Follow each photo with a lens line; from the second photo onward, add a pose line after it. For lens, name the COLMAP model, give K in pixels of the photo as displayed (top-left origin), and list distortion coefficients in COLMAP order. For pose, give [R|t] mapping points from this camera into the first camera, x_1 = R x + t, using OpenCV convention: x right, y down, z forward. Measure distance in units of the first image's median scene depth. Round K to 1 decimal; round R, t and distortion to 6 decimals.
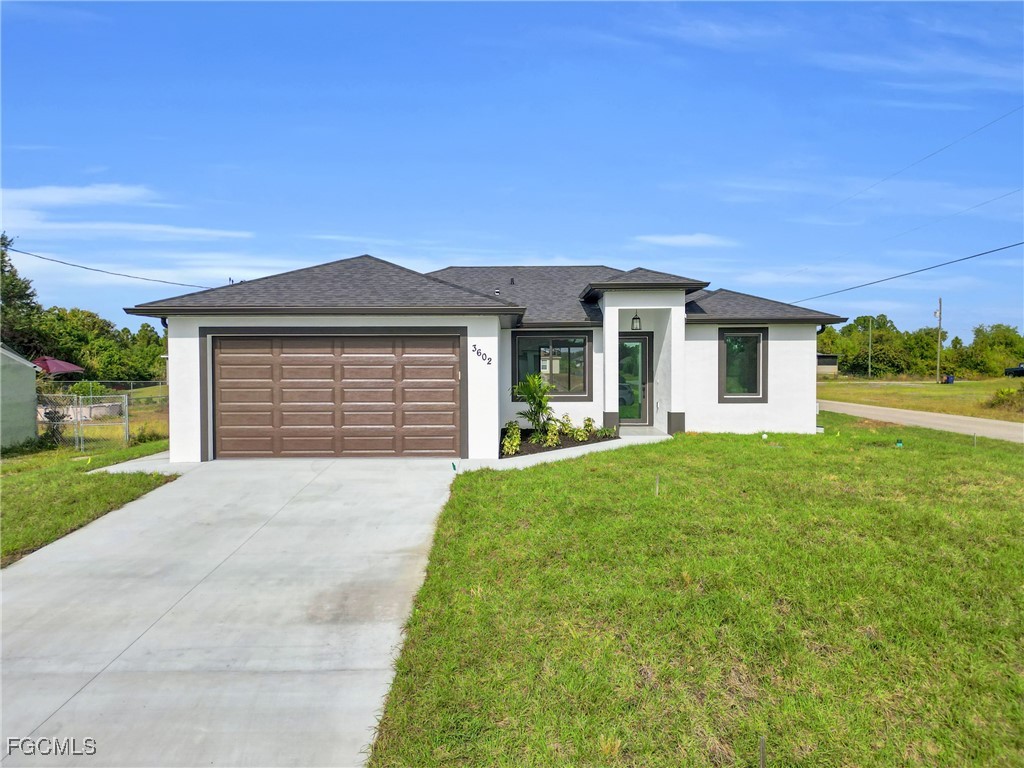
lens RADIAL K [[715.5, 0, 512.0], [0, 715.5, 384.0], [0, 0, 1]] dist [0.090768, -0.113215]
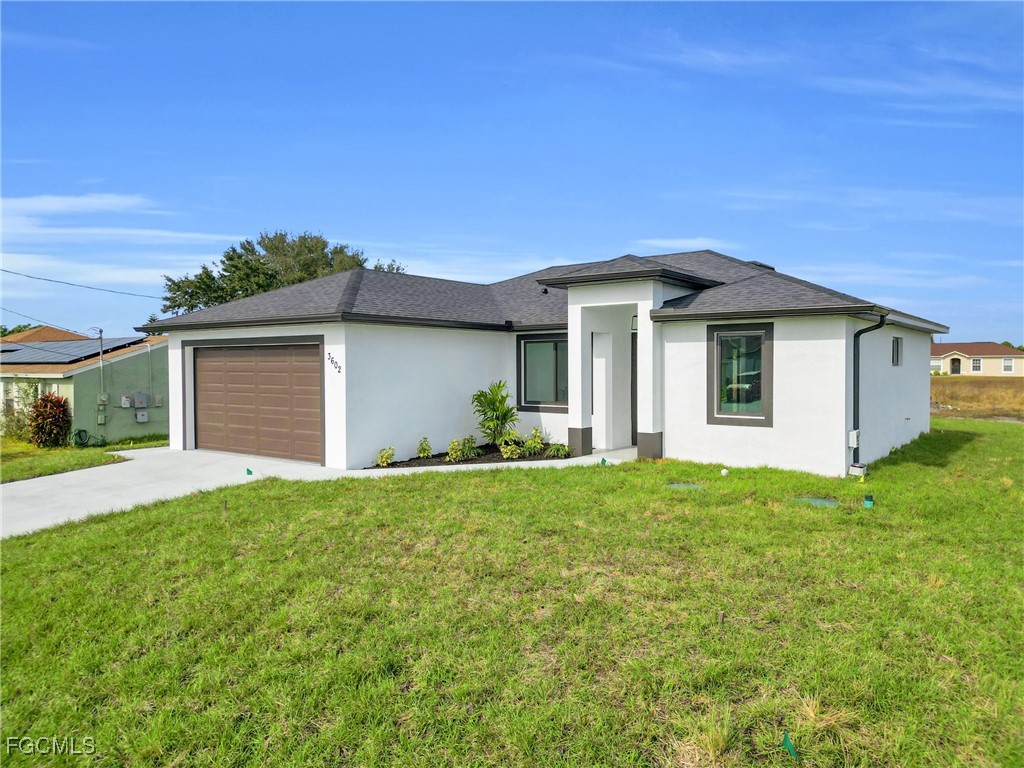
lens RADIAL K [[715.5, 0, 512.0], [0, 715.5, 384.0], [0, 0, 1]] dist [0.090768, -0.113215]
pose [[0.799780, 0.018526, -0.600007, 0.594118], [-0.017289, 0.999820, 0.007826, -0.018430], [0.600044, 0.004115, 0.799956, 0.272987]]
